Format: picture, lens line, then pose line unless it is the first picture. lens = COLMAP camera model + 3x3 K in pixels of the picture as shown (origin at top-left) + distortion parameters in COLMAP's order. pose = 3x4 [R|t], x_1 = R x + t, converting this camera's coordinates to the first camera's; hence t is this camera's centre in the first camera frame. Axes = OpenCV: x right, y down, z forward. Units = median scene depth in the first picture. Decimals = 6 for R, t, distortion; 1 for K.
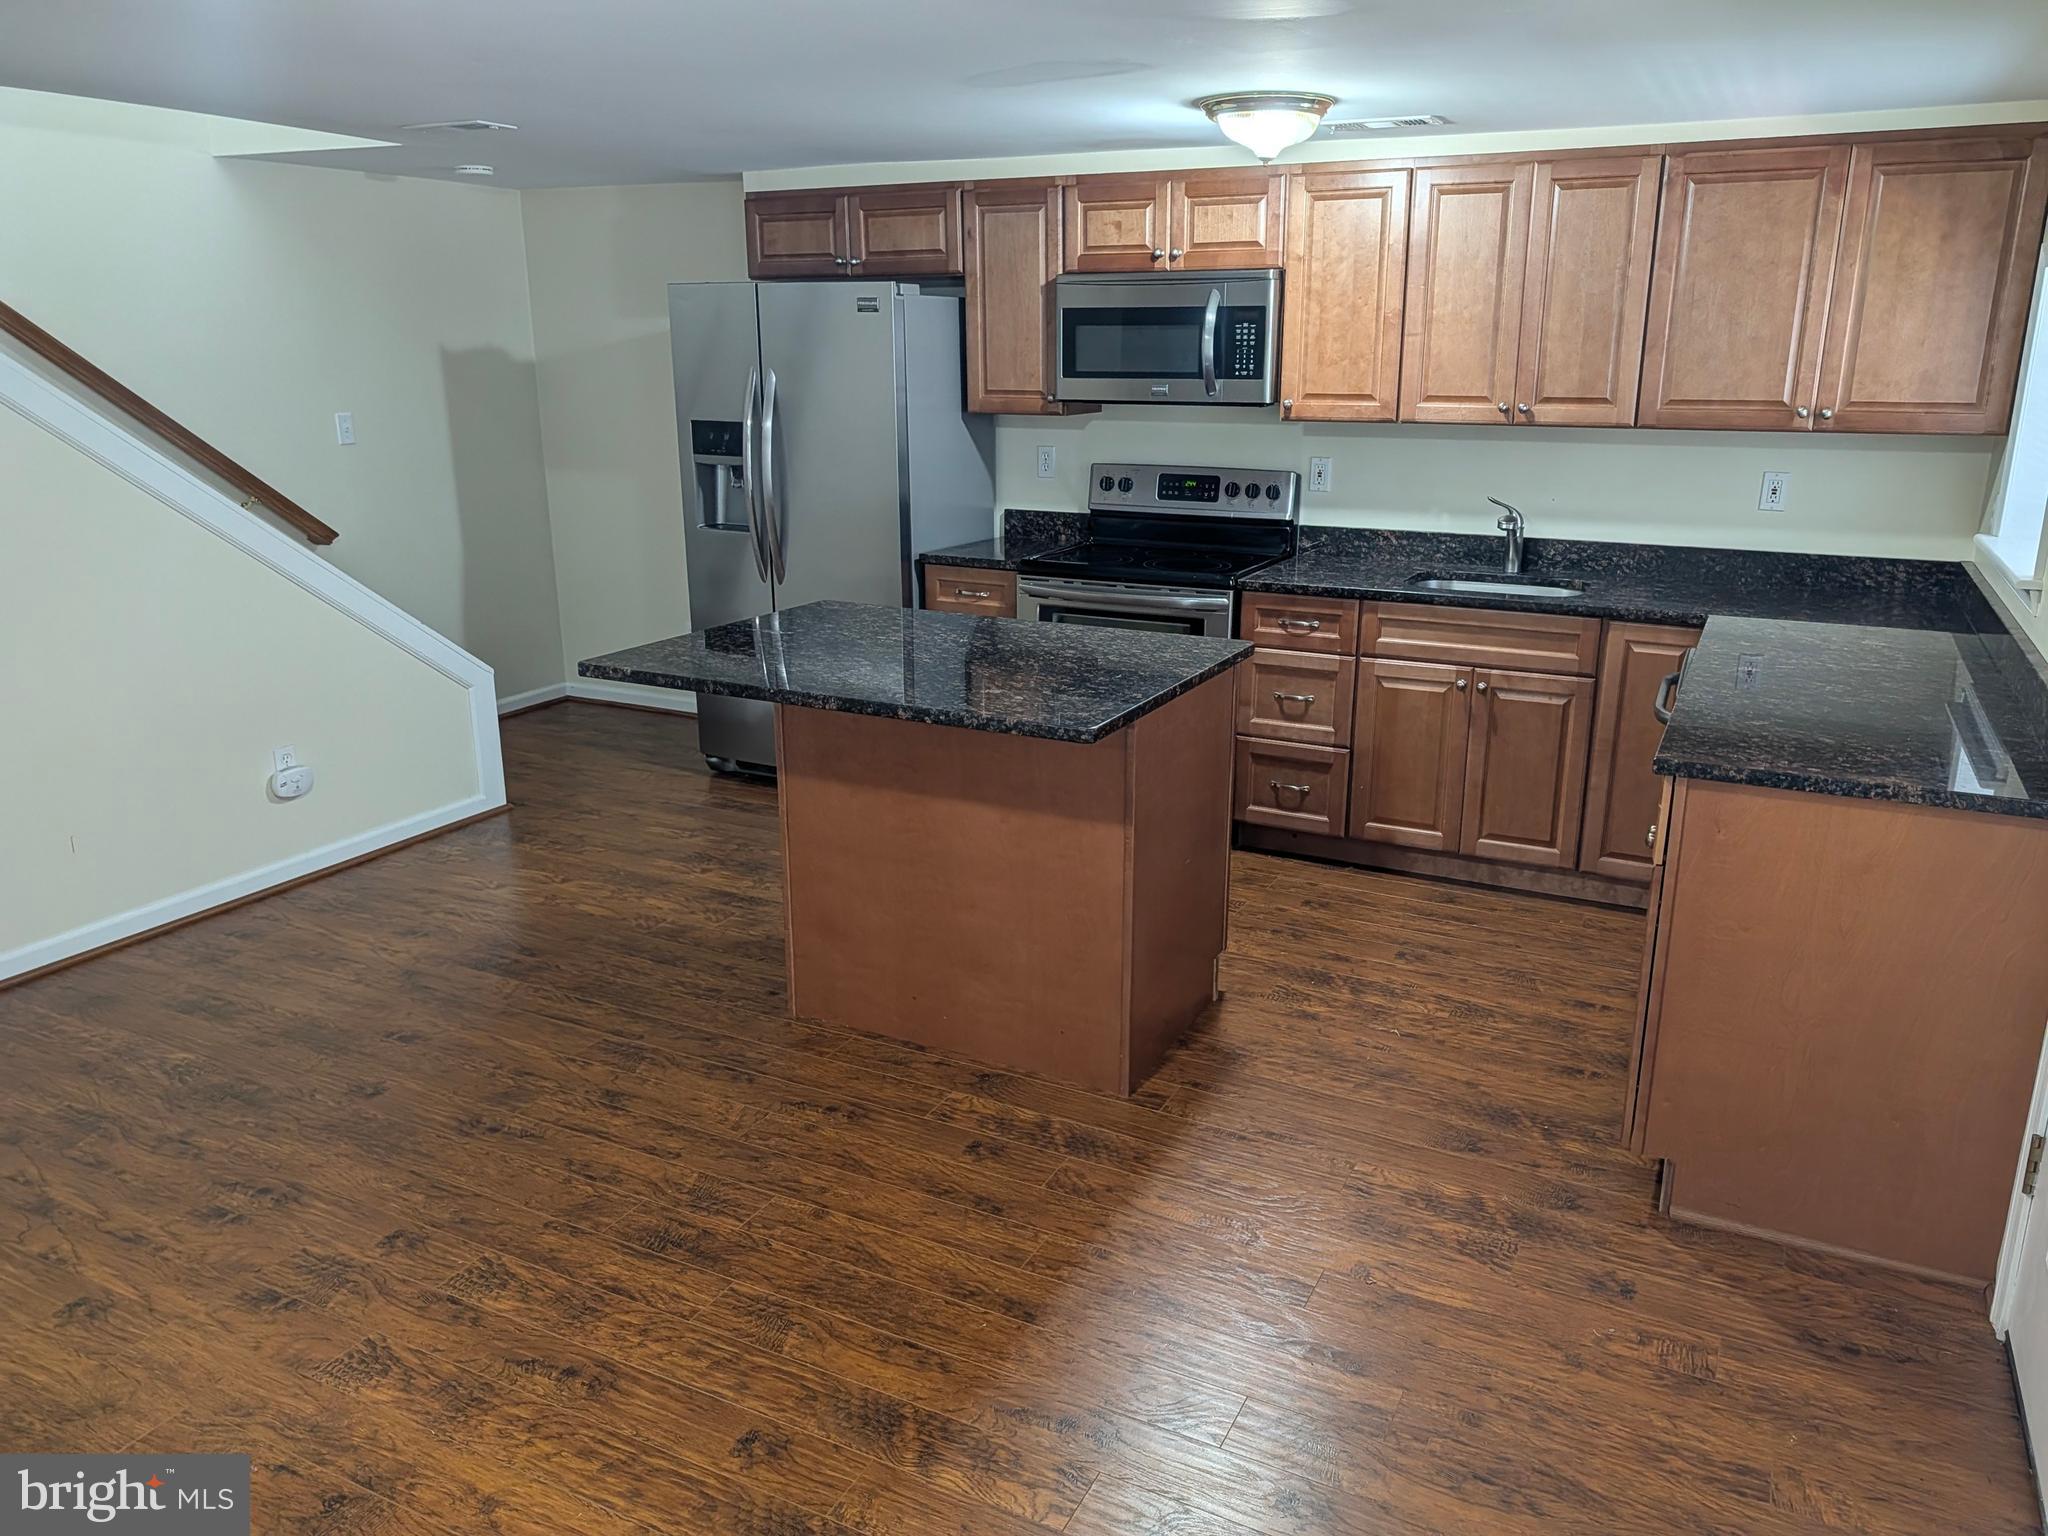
lens RADIAL K [[1474.1, 0, 1061.0], [0, 1474.1, 769.6], [0, 0, 1]] dist [0.008480, -0.010866]
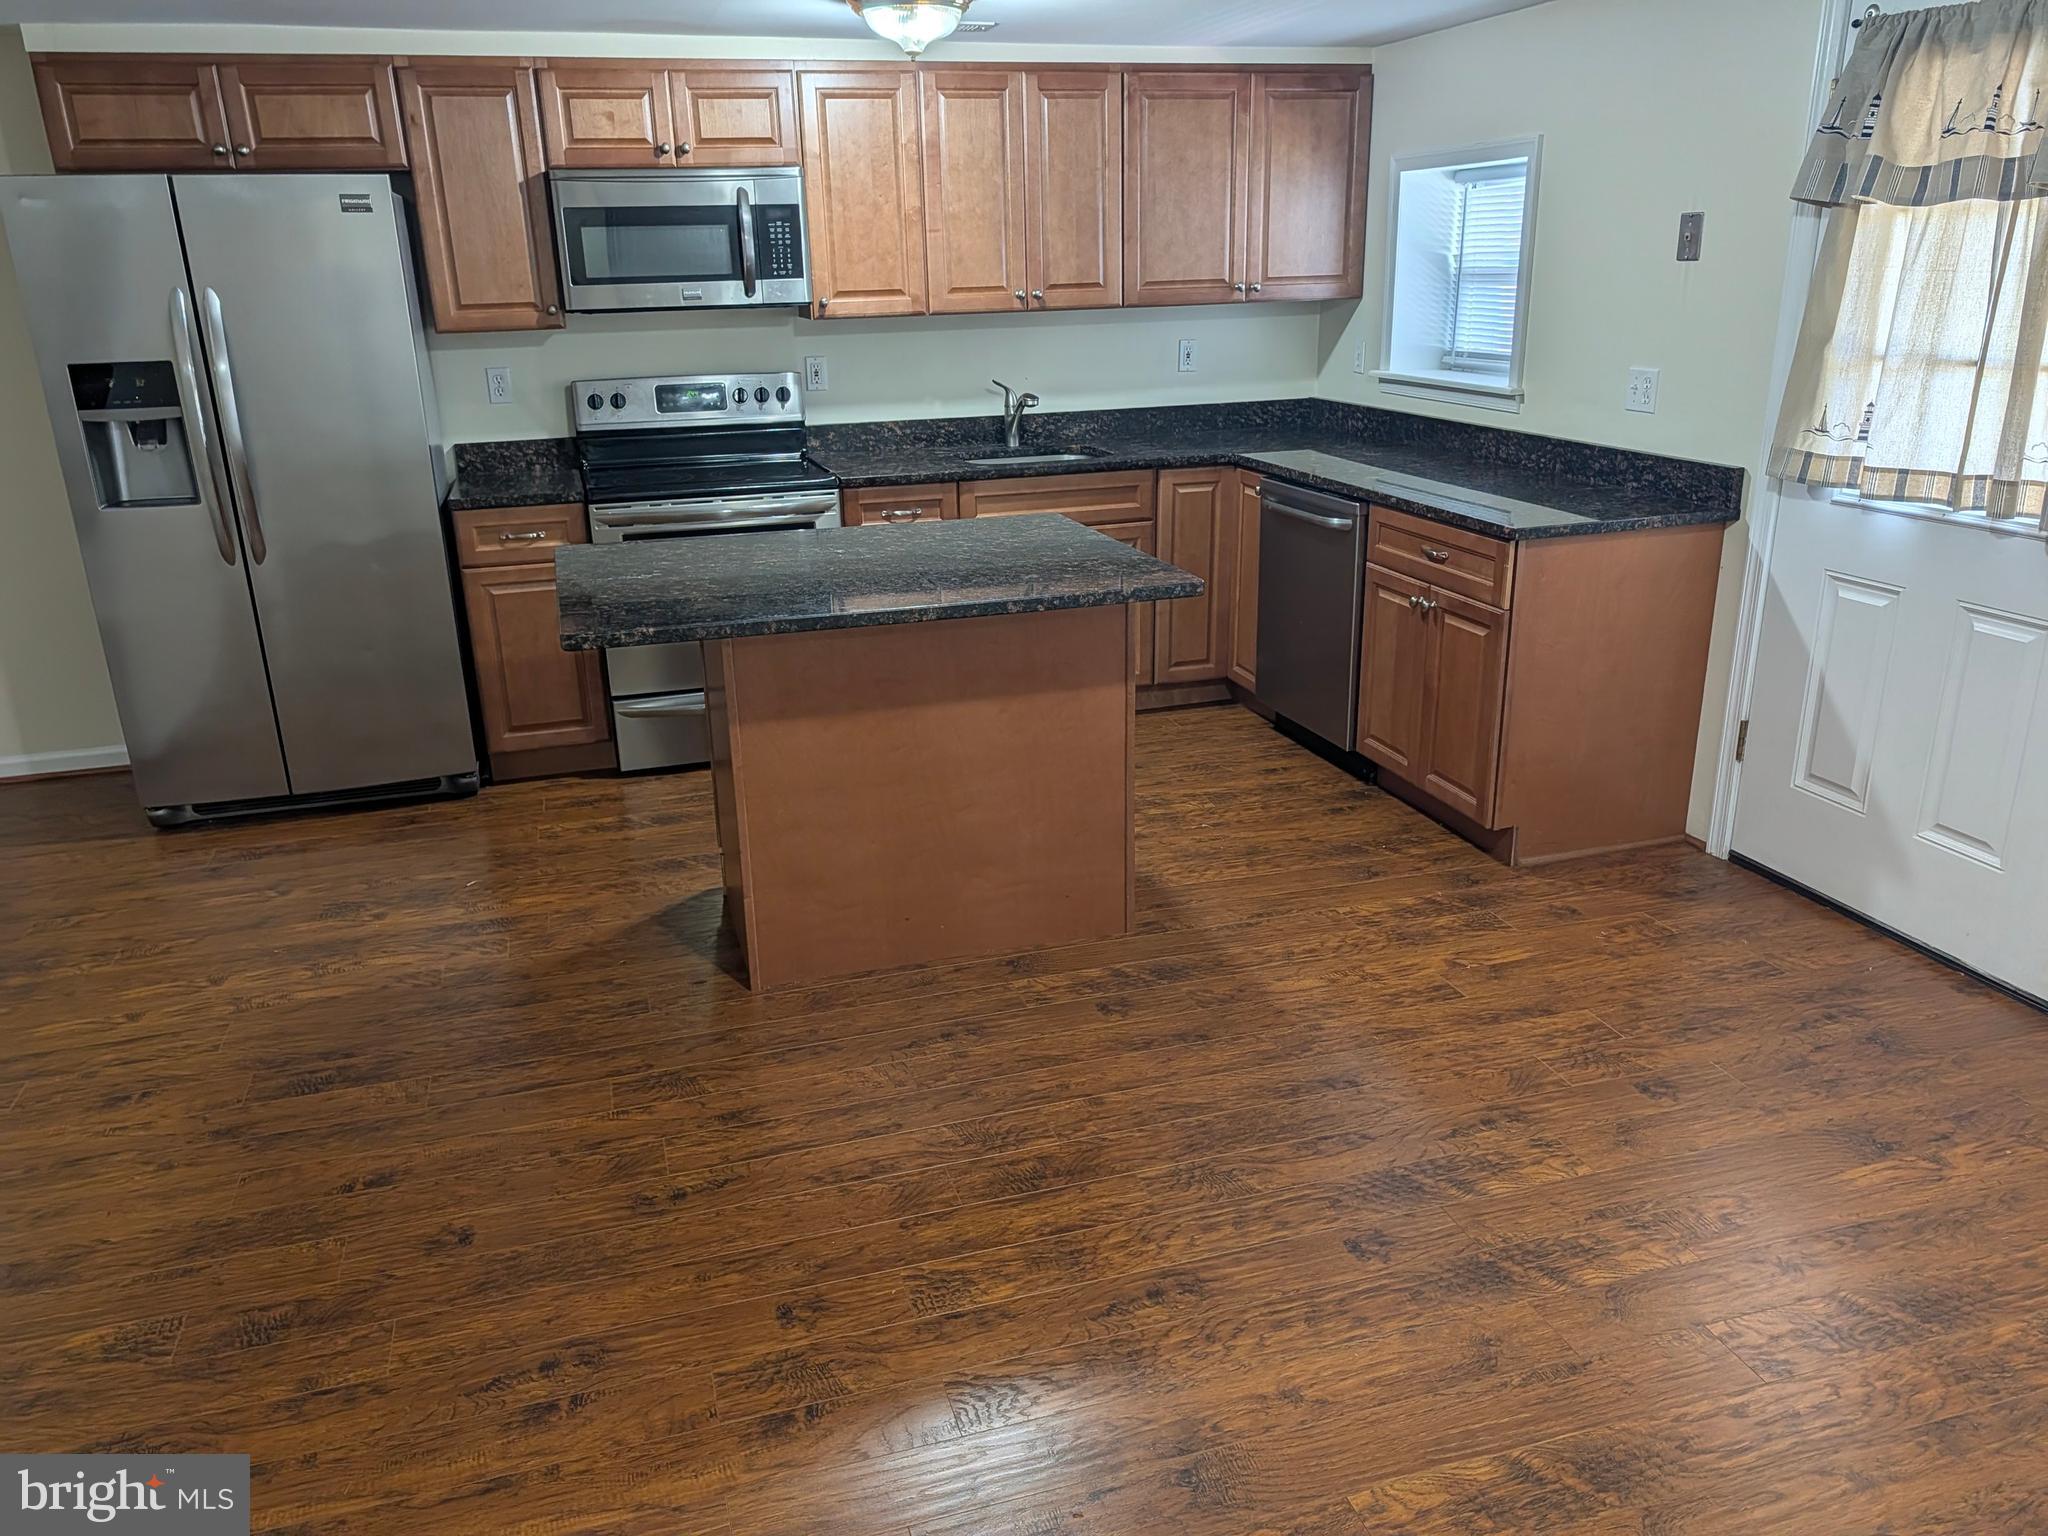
lens RADIAL K [[1474.1, 0, 1023.8], [0, 1474.1, 771.8], [0, 0, 1]] dist [0.008480, -0.010866]
pose [[0.728570, -0.245029, 0.639646, -0.512959], [0.213829, 0.968521, 0.127455, -0.037443], [-0.650741, 0.043915, 0.758029, 0.165374]]
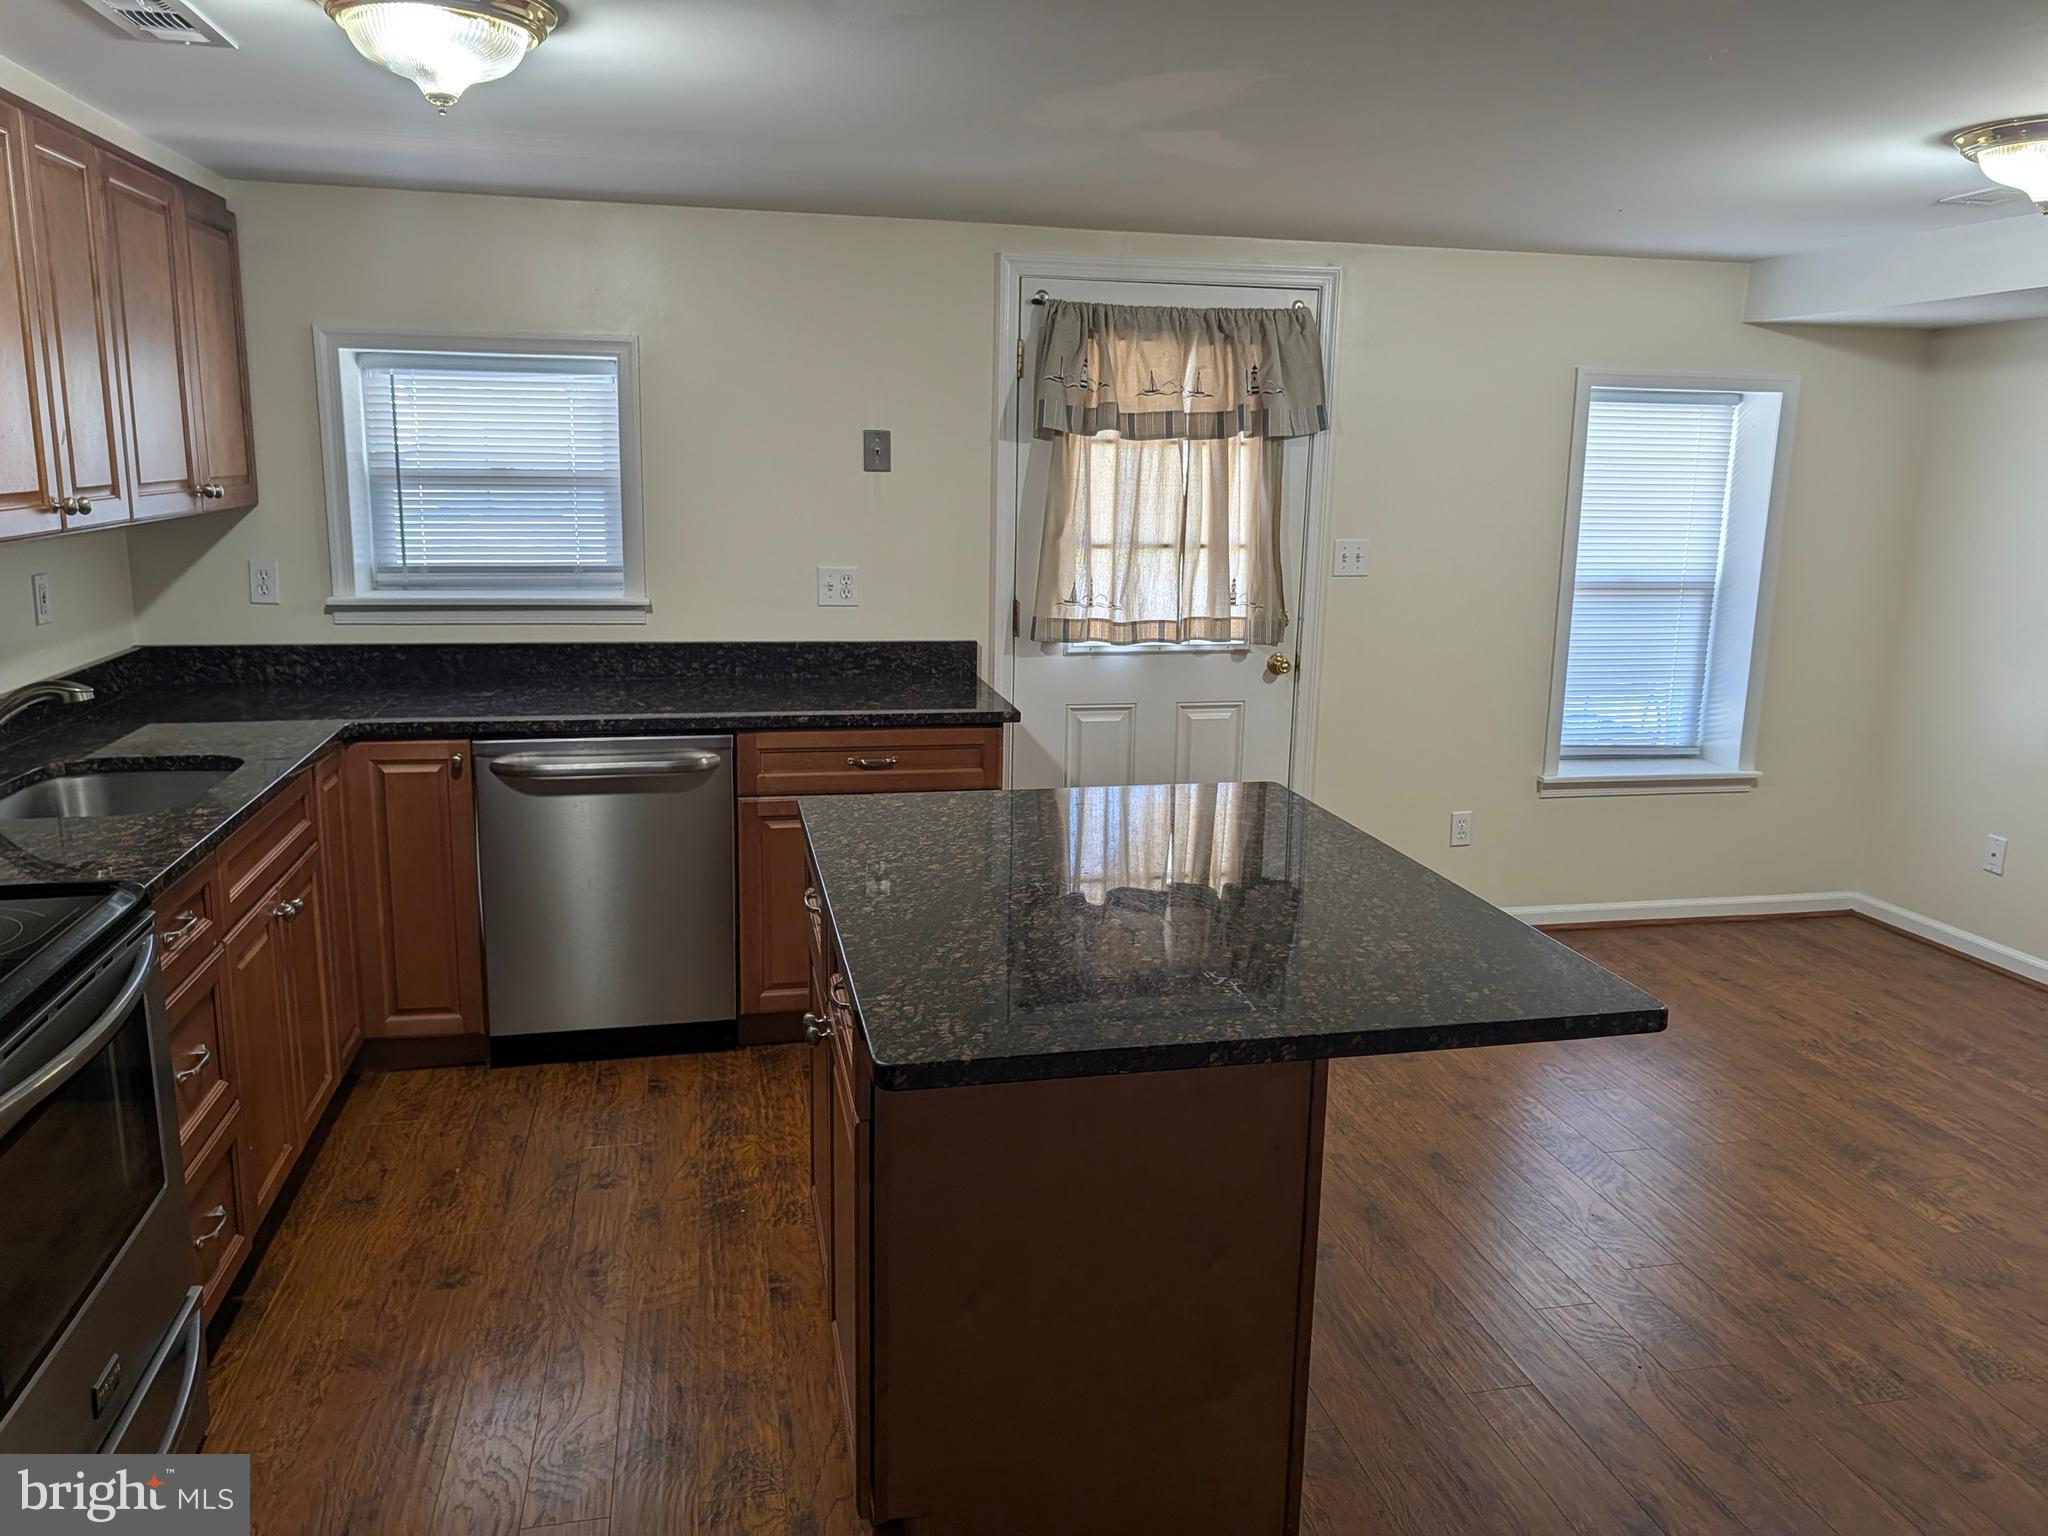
lens RADIAL K [[1474.1, 0, 1026.1], [0, 1474.1, 759.1], [0, 0, 1]] dist [0.008480, -0.010866]
pose [[-0.622692, -0.173155, 0.763068, -0.435479], [0.194328, 0.910431, 0.365173, -0.300553], [-0.757952, 0.375676, -0.533269, 1.081541]]
